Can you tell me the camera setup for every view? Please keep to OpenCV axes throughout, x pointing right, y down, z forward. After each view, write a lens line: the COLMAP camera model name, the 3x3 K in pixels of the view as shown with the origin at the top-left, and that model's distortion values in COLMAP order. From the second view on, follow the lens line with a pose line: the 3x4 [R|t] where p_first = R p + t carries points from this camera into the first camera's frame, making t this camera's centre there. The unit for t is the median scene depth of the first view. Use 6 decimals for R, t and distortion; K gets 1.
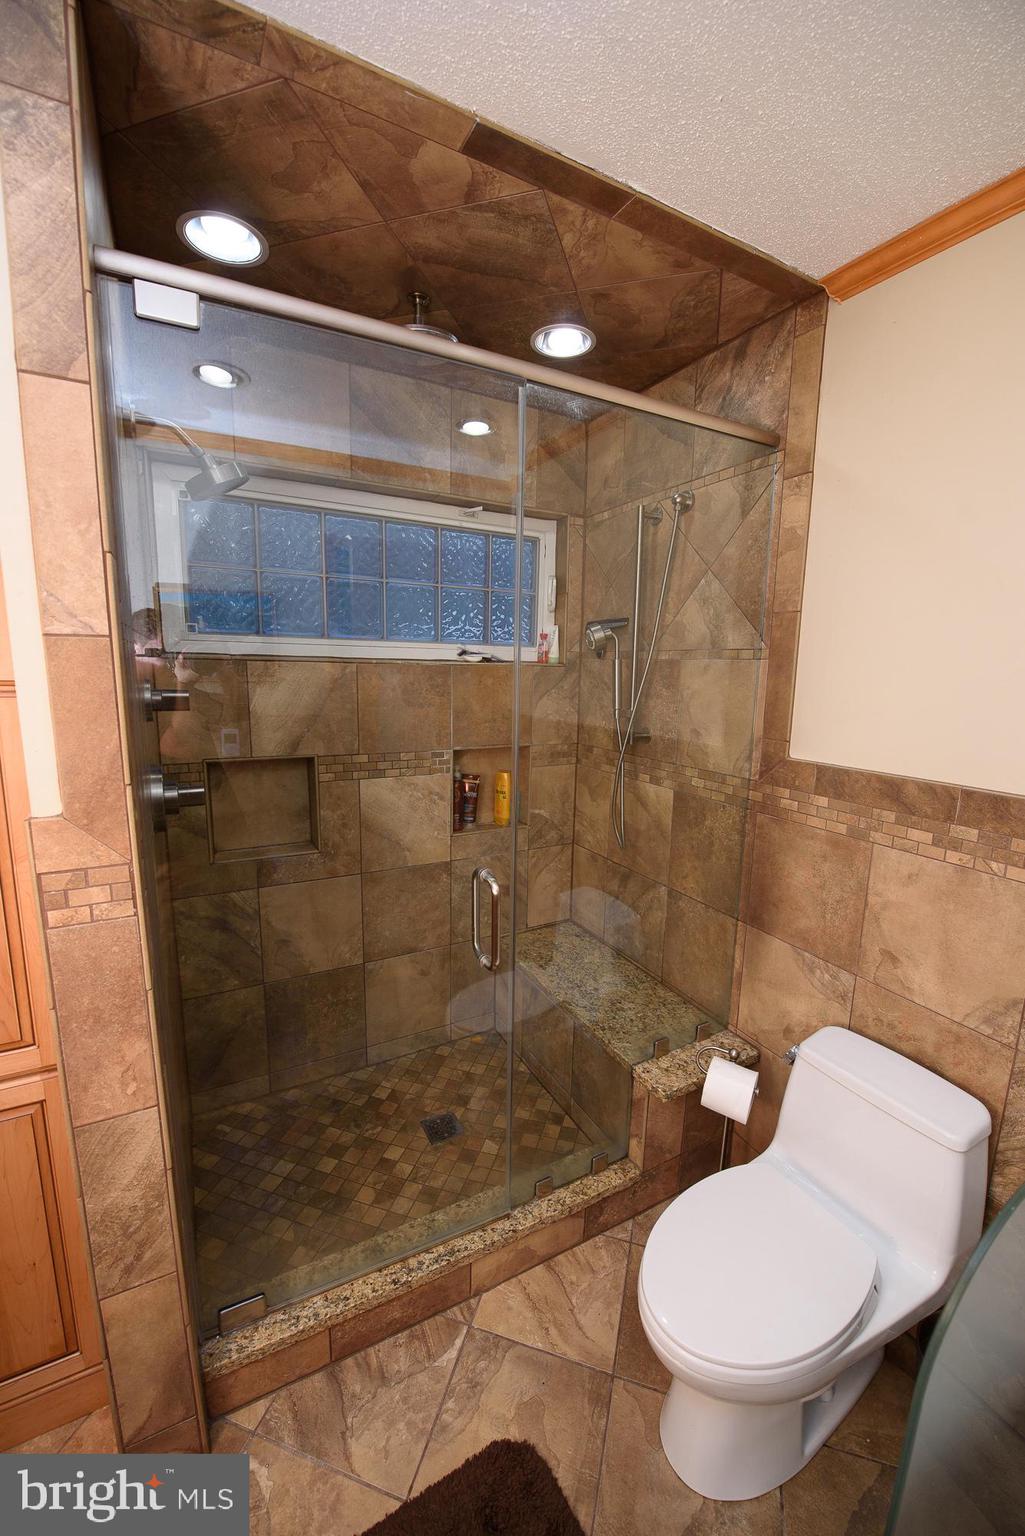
lens RADIAL K [[611.9, 0, 509.3], [0, 611.9, 772.8], [0, 0, 1]] dist [-0.016132, -0.003002]
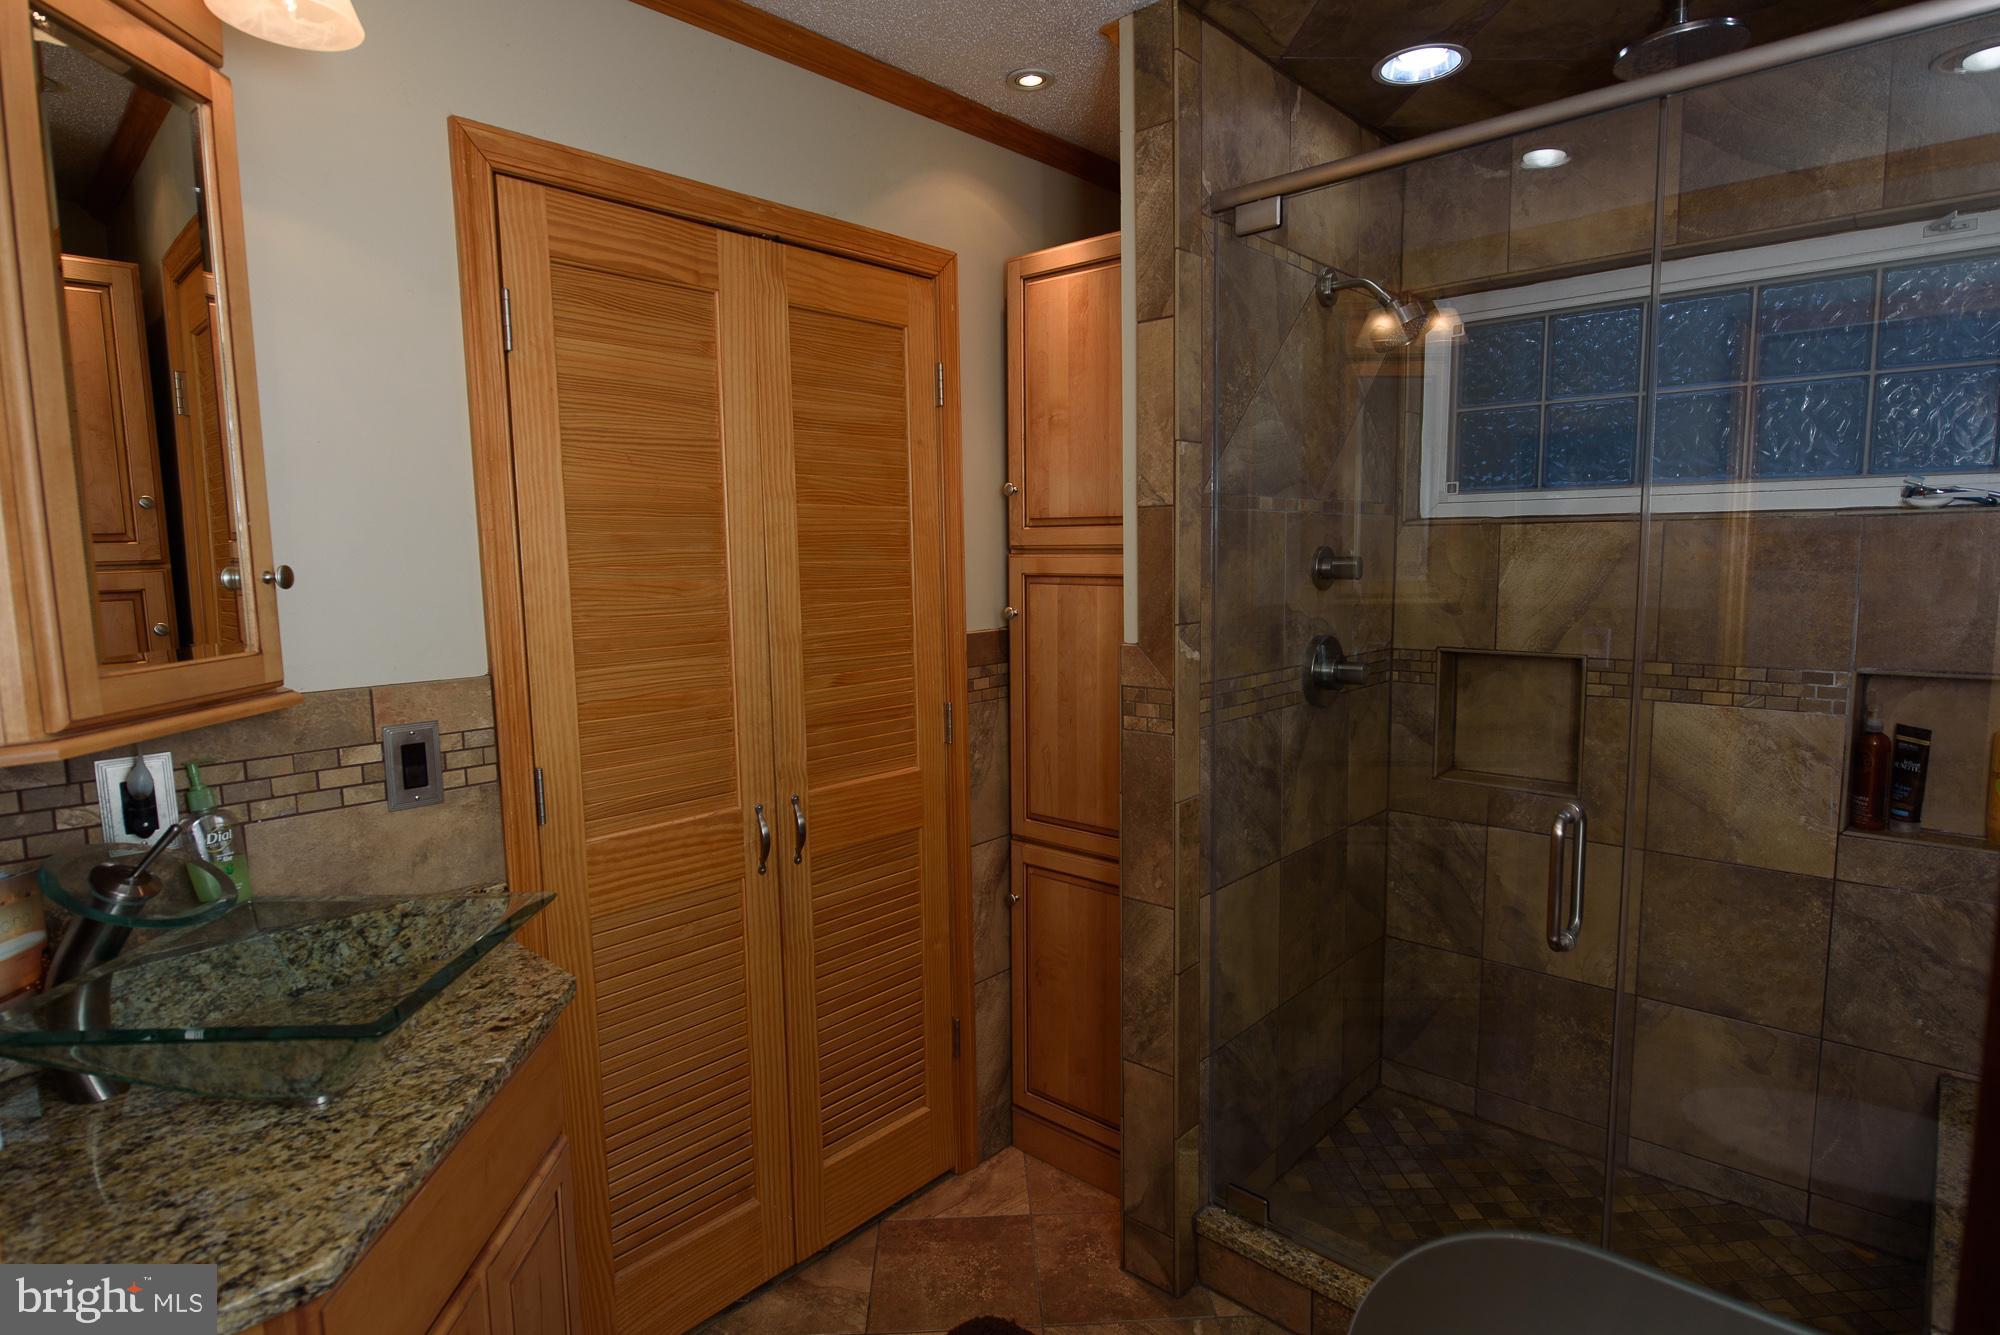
lens RADIAL K [[1049.1, 0, 1002.5], [0, 1049.1, 669.3], [0, 0, 1]] dist [-0.004650, -0.000642]
pose [[0.329494, 0.081110, -0.940667, 0.696567], [-0.143454, 0.989037, 0.035032, 0.046853], [0.933196, 0.123400, 0.337517, -0.017023]]
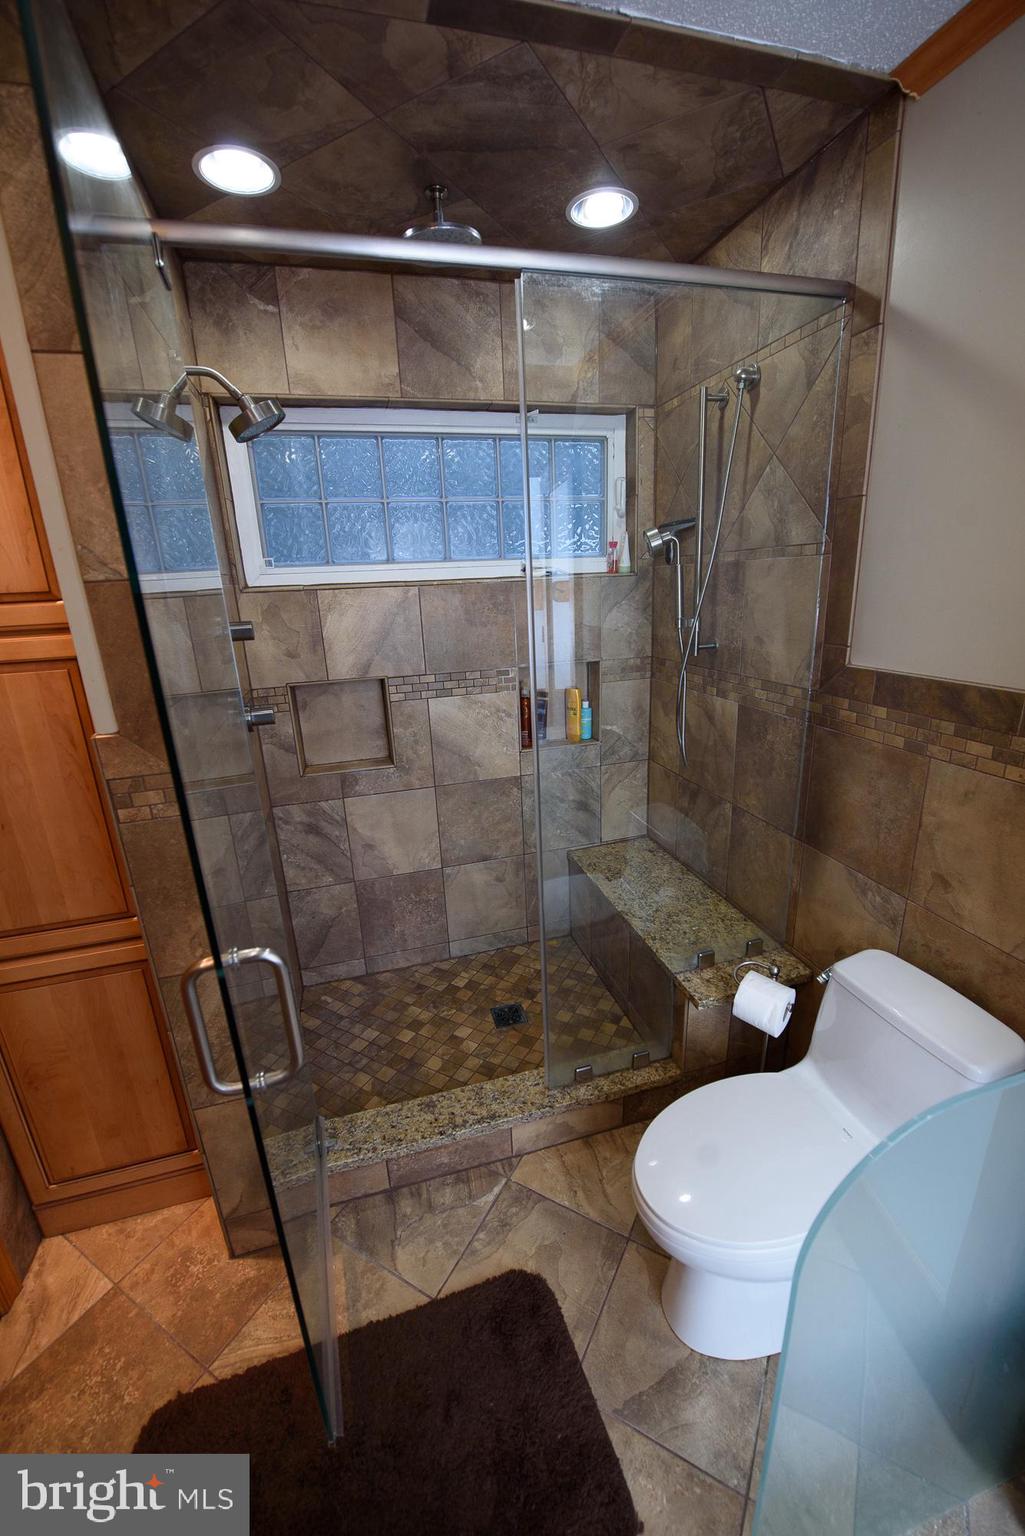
lens RADIAL K [[611.9, 0, 510.4], [0, 611.9, 771.6], [0, 0, 1]] dist [-0.016132, -0.003002]
pose [[0.974183, 0.005619, -0.225691, 0.166118], [0.023833, 0.991545, 0.127560, 0.005619], [0.224499, -0.129645, 0.965812, -0.009431]]
